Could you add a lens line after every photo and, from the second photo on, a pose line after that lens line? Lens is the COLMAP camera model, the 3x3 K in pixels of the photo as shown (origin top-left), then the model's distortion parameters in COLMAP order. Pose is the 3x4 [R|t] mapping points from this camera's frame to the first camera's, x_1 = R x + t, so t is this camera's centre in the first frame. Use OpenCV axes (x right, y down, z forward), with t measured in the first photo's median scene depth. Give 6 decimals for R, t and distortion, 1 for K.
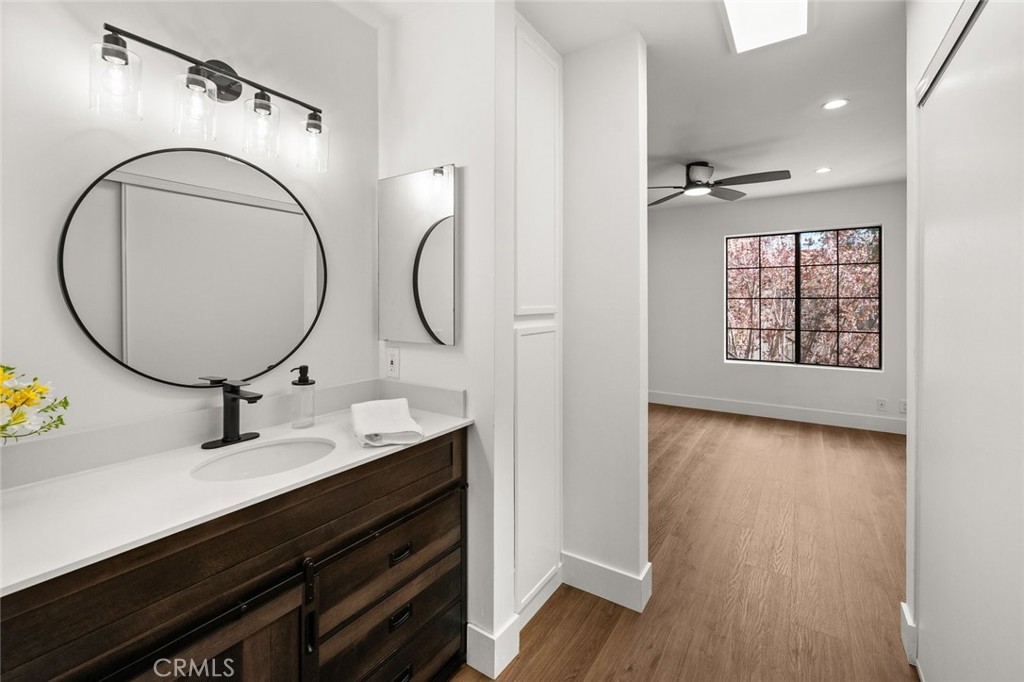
lens RADIAL K [[400.3, 0, 541.2], [0, 400.3, 305.6], [0, 0, 1]] dist [-0.000275, 0.000062]
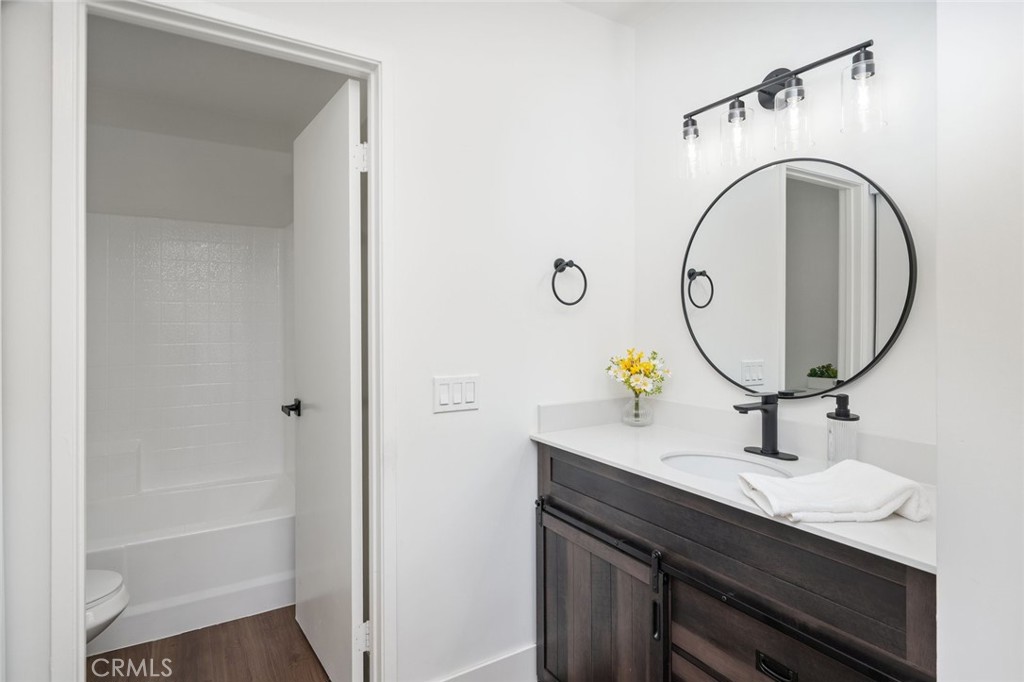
lens RADIAL K [[554.1, 0, 510.4], [0, 554.1, 321.5], [0, 0, 1]] dist [0.002150, 0.000221]
pose [[-0.427418, 0.005644, -0.904037, 0.765463], [-0.003813, 0.999960, 0.008045, 0.005388], [0.904046, 0.006886, -0.427379, 1.053131]]
